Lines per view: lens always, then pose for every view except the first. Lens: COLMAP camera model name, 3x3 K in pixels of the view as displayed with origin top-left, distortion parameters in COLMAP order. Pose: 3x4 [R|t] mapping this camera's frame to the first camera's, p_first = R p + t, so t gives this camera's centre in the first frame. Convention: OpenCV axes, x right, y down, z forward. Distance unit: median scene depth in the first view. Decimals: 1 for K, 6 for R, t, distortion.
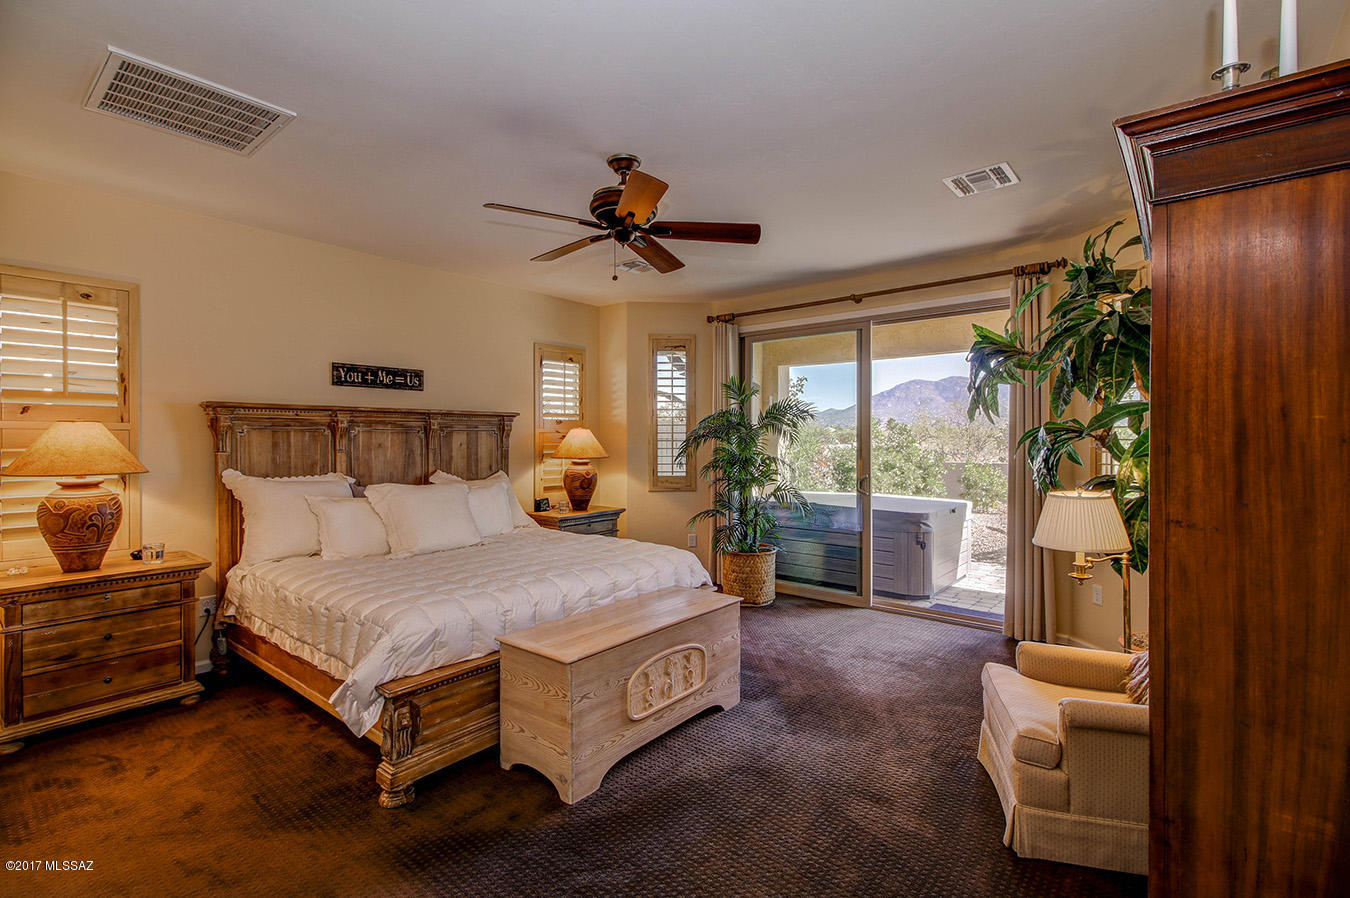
lens RADIAL K [[615.1, 0, 676.5], [0, 615.1, 443.9], [0, 0, 1]] dist [0.020551, -0.009116]
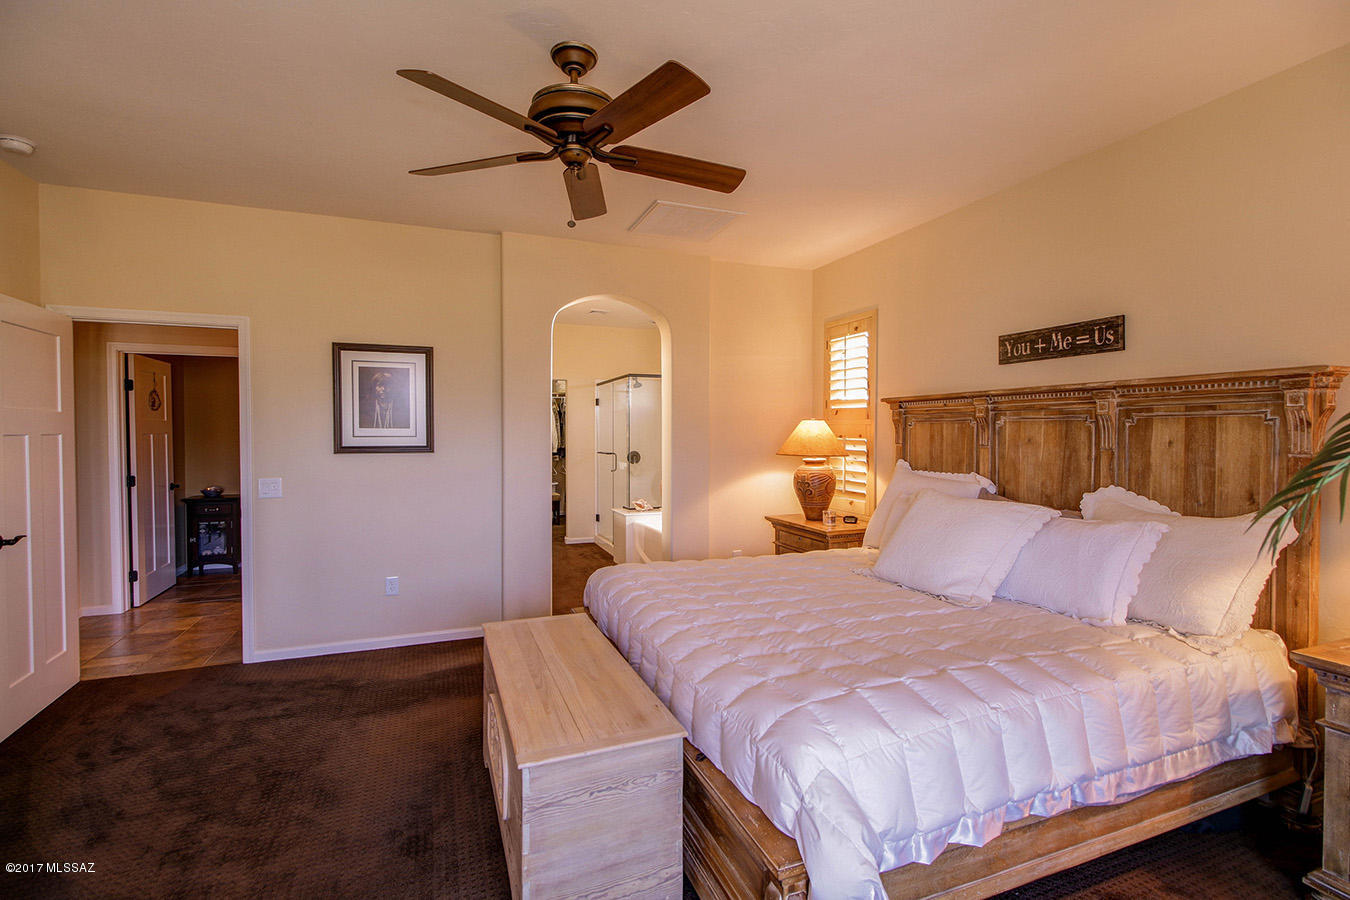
lens RADIAL K [[615.1, 0, 677.5], [0, 615.1, 441.7], [0, 0, 1]] dist [0.020551, -0.009116]
pose [[-0.478776, 0.009706, -0.877884, 0.338830], [-0.013256, 0.999745, 0.018282, -0.004172], [0.877837, 0.020390, -0.478525, 0.996079]]
